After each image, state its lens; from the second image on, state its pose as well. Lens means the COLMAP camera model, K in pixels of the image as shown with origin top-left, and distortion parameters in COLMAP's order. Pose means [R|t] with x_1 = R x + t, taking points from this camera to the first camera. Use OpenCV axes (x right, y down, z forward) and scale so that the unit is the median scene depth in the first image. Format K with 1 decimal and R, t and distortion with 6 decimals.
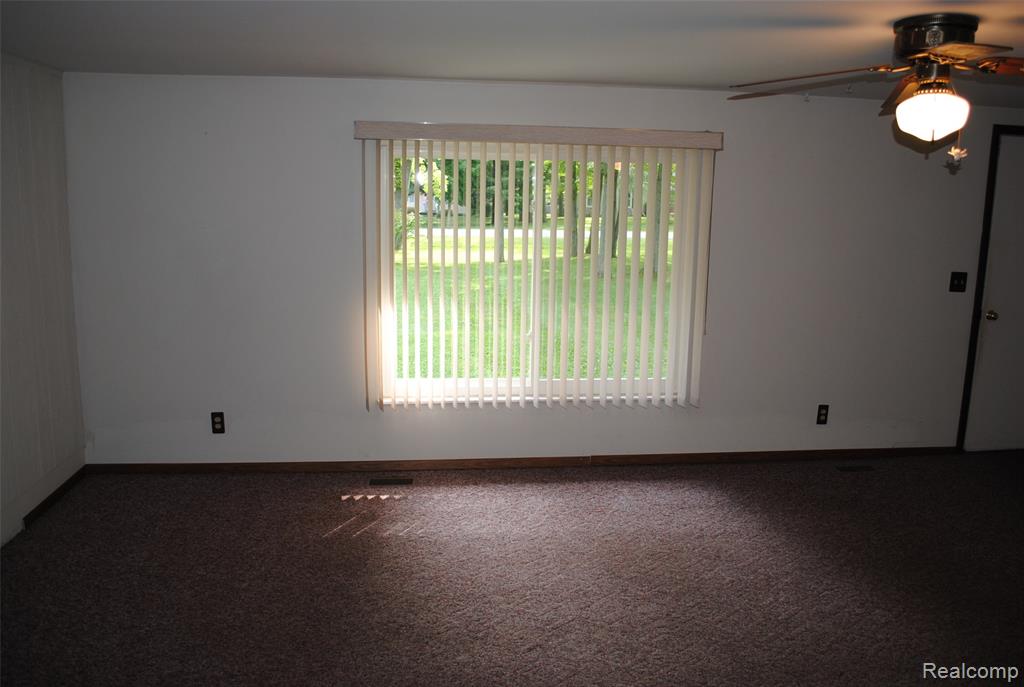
lens RADIAL K [[806.5, 0, 519.9], [0, 806.5, 347.6], [0, 0, 1]] dist [-0.078178, 0.005384]
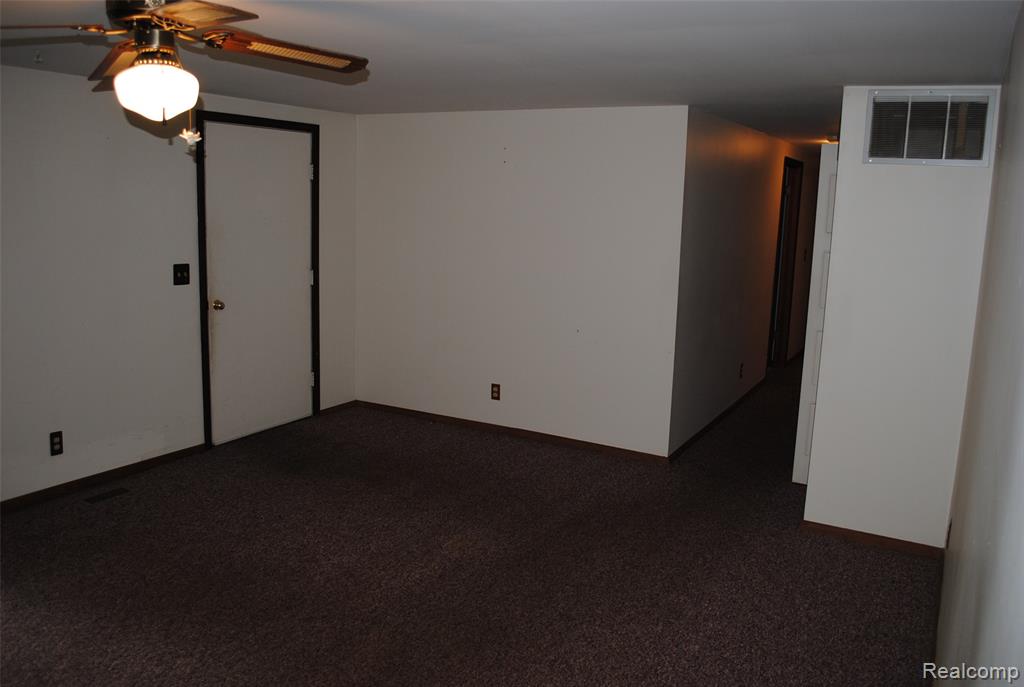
lens RADIAL K [[806.5, 0, 515.5], [0, 806.5, 335.6], [0, 0, 1]] dist [-0.078178, 0.005384]
pose [[0.591588, -0.134769, 0.794897, 0.040436], [0.134095, 0.988645, 0.067820, -0.039847], [-0.795011, 0.066470, 0.602942, 0.193833]]
